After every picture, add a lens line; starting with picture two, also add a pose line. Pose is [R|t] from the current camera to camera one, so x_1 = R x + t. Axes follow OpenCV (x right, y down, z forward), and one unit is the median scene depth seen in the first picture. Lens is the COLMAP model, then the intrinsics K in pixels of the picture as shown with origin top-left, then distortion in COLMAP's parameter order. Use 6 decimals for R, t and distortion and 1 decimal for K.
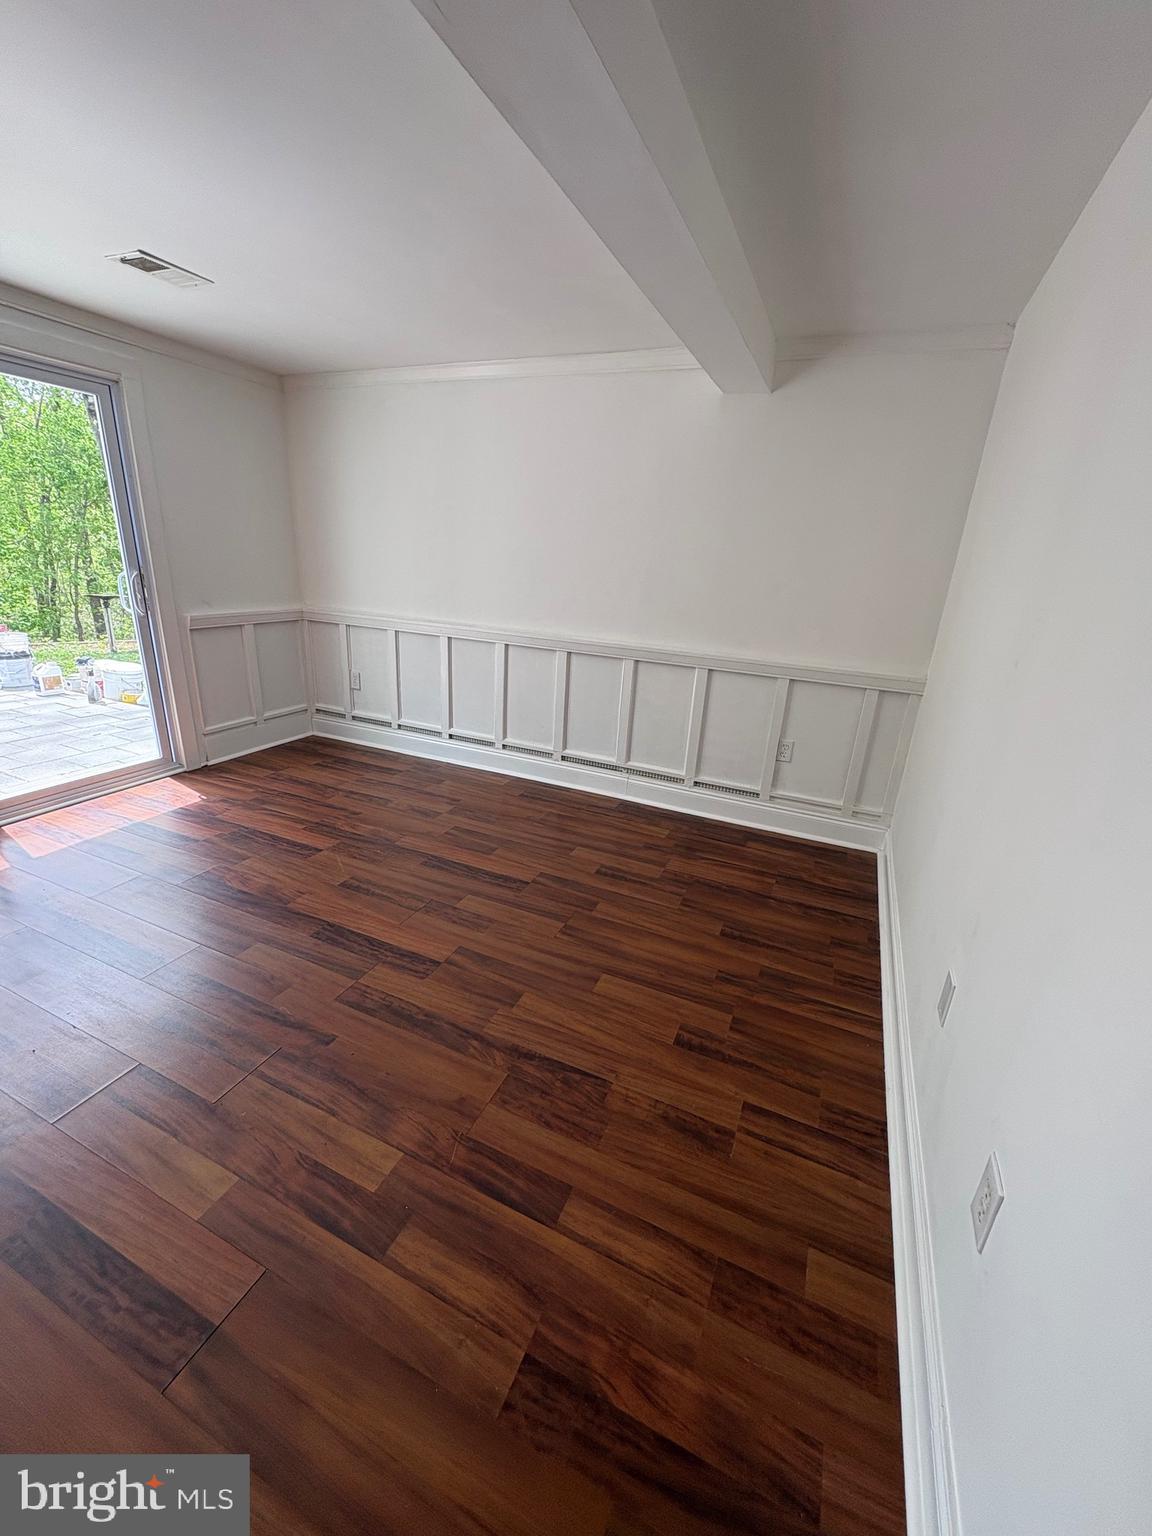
lens RADIAL K [[613.2, 0, 577.0], [0, 613.2, 764.3], [0, 0, 1]] dist [-0.001285, 0.000695]
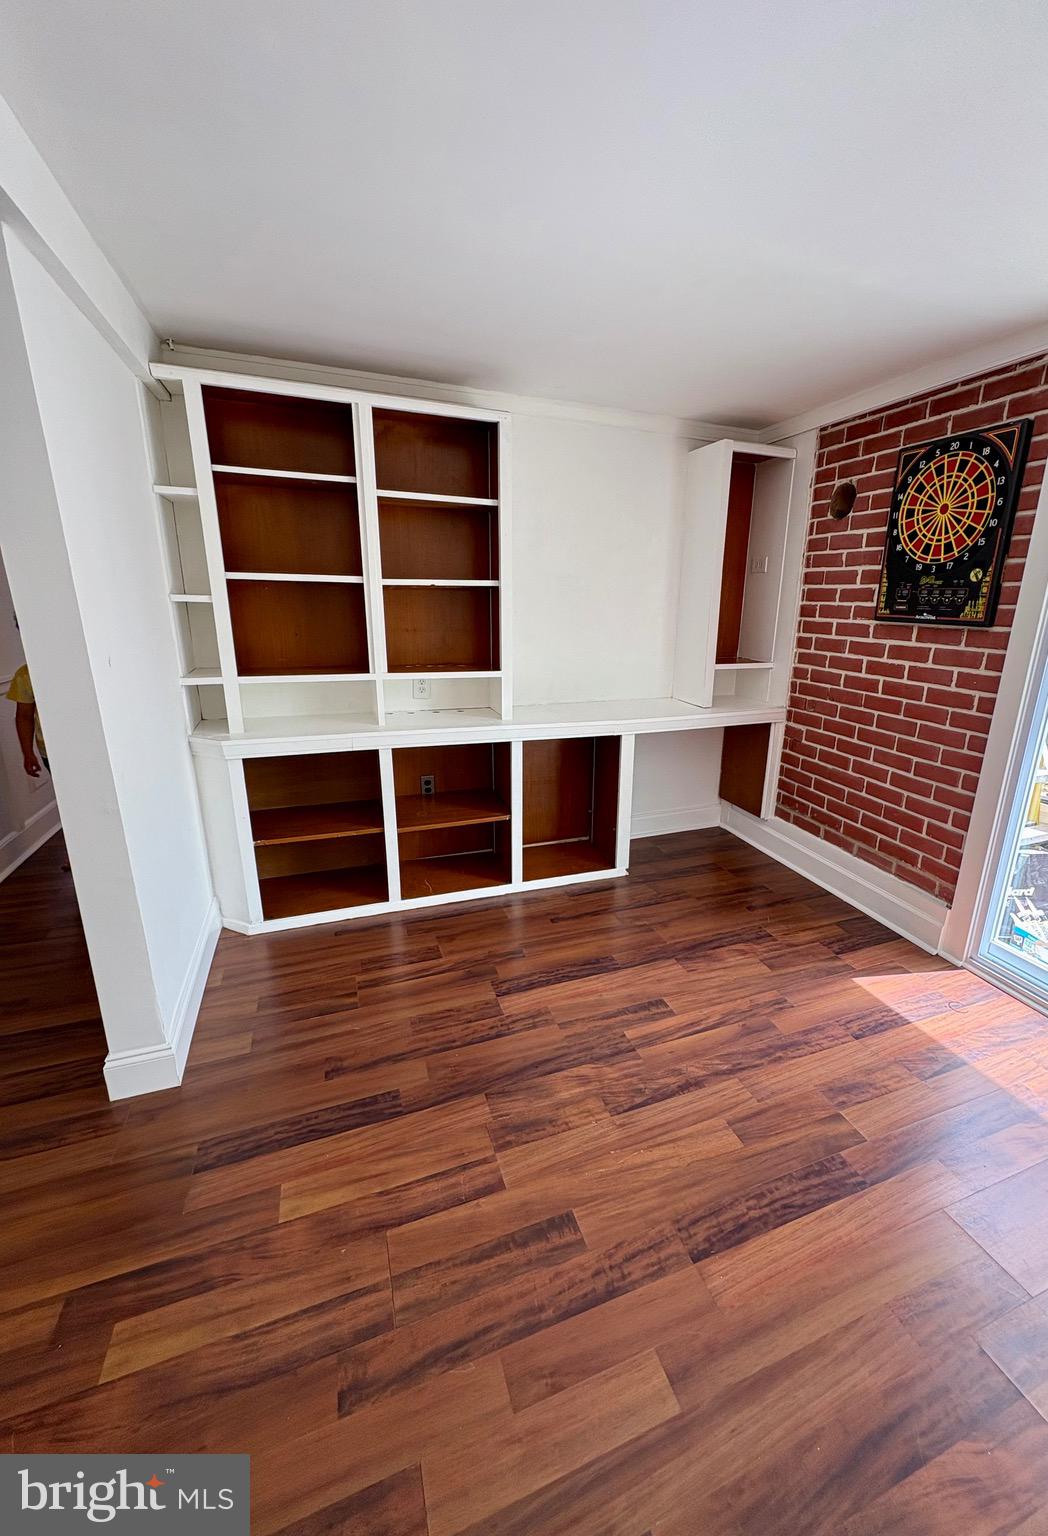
lens RADIAL K [[611.6, 0, 574.1], [0, 611.6, 764.6], [0, 0, 1]] dist [-0.000267, 0.000833]
pose [[-0.694420, 0.122267, -0.709106, -0.102878], [-0.288825, 0.855229, 0.430306, -0.220217], [0.659060, 0.503621, -0.558574, 0.593136]]
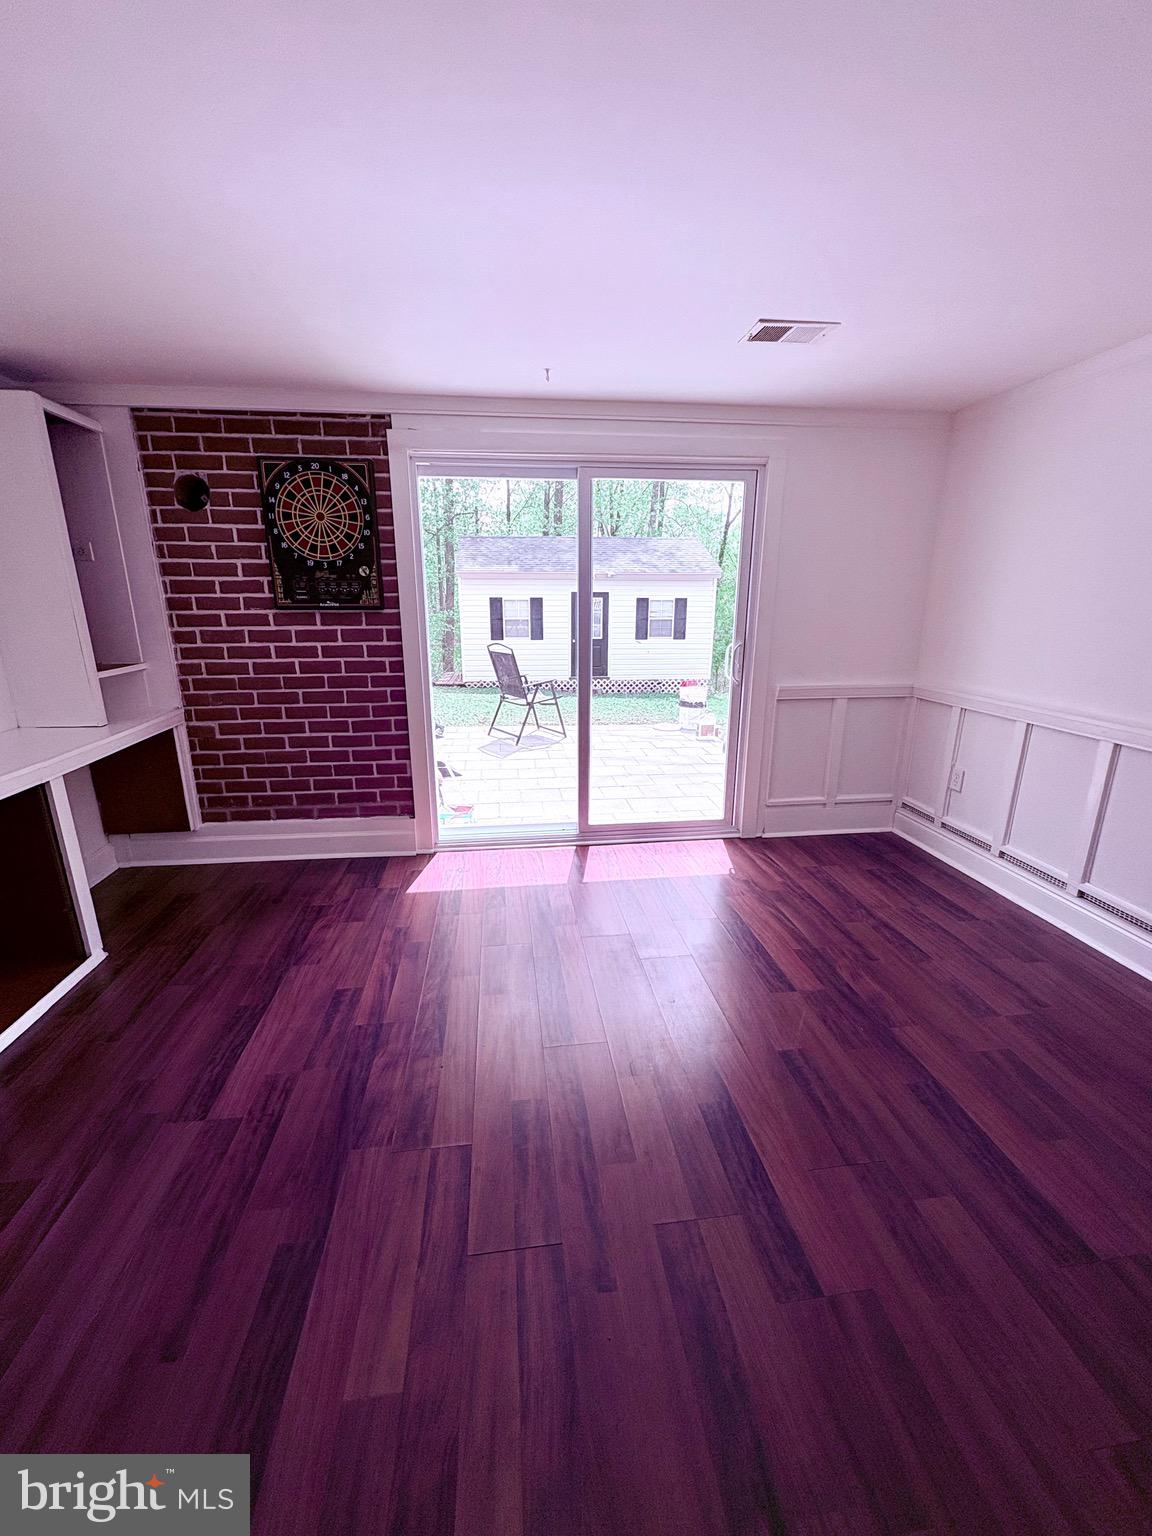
lens RADIAL K [[613.2, 0, 574.1], [0, 613.2, 763.6], [0, 0, 1]] dist [-0.001285, 0.000695]
pose [[0.514137, 0.168990, -0.840896, 0.039749], [-0.250601, 0.967215, 0.041154, -0.082567], [0.820282, 0.189571, 0.539630, 0.234793]]
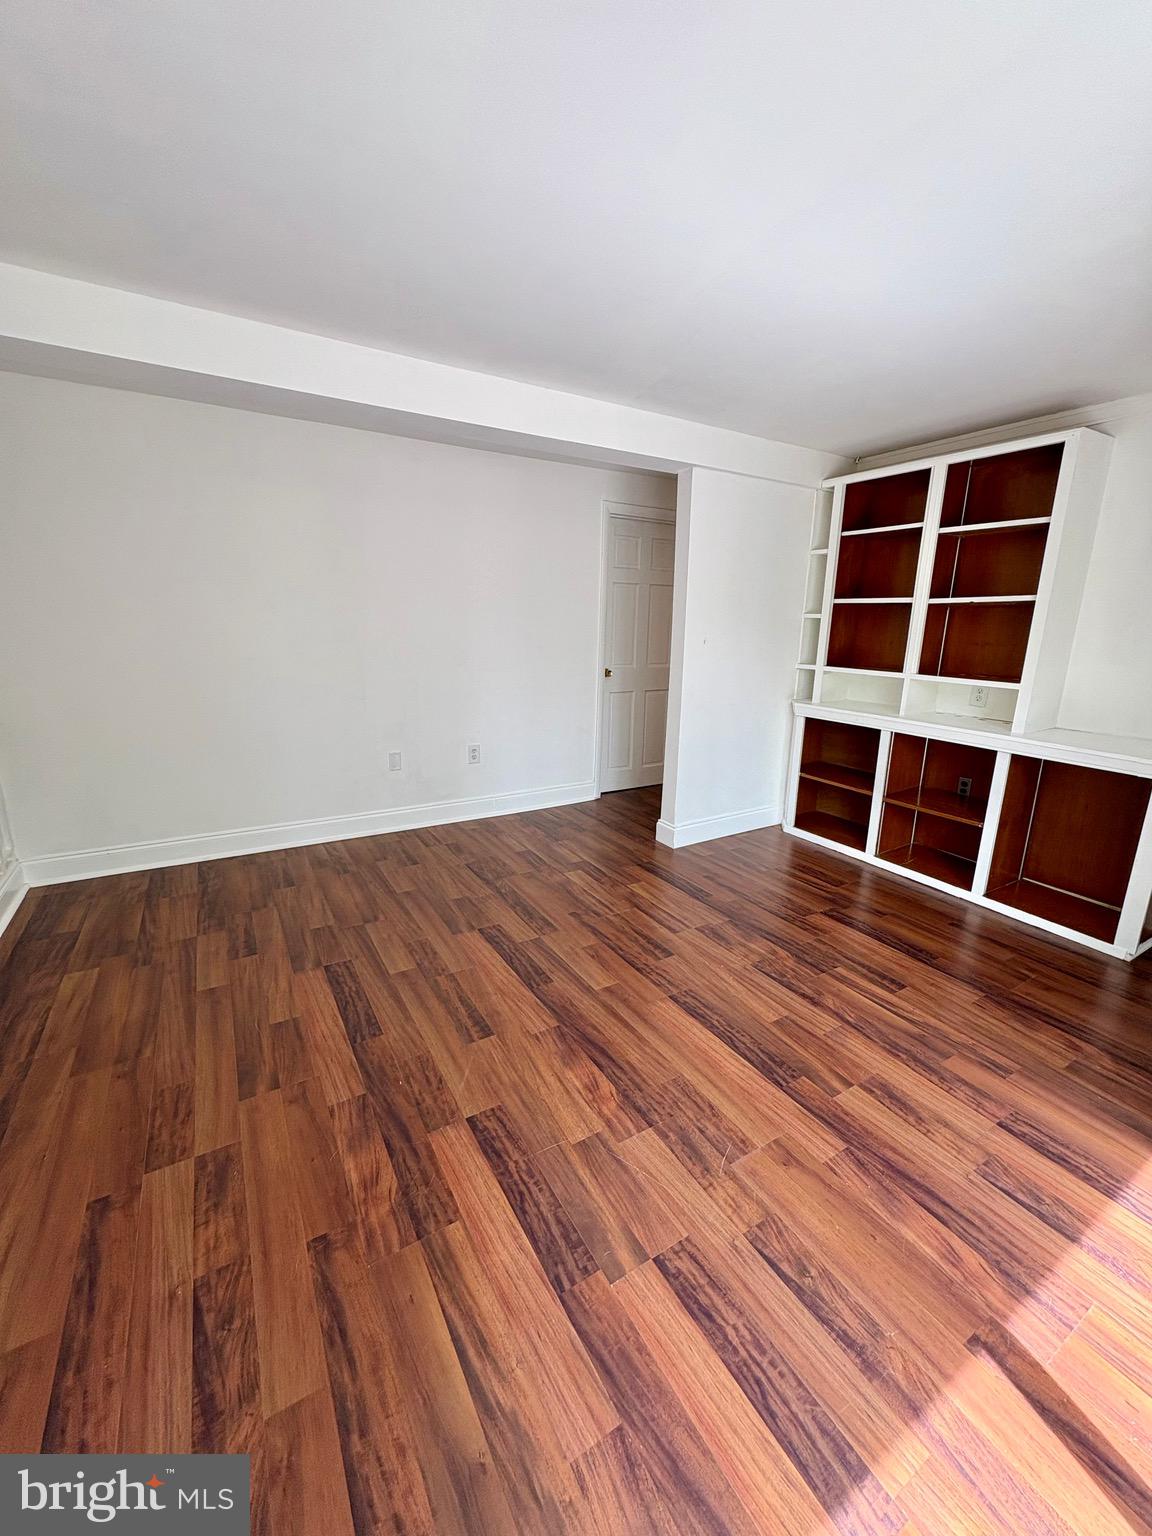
lens RADIAL K [[613.2, 0, 578.6], [0, 613.2, 763.3], [0, 0, 1]] dist [-0.001285, 0.000695]
pose [[-0.816911, -0.199424, 0.541189, -0.606396], [0.126771, 0.853292, 0.505789, -0.347850], [-0.562659, 0.481792, -0.671782, 0.946543]]
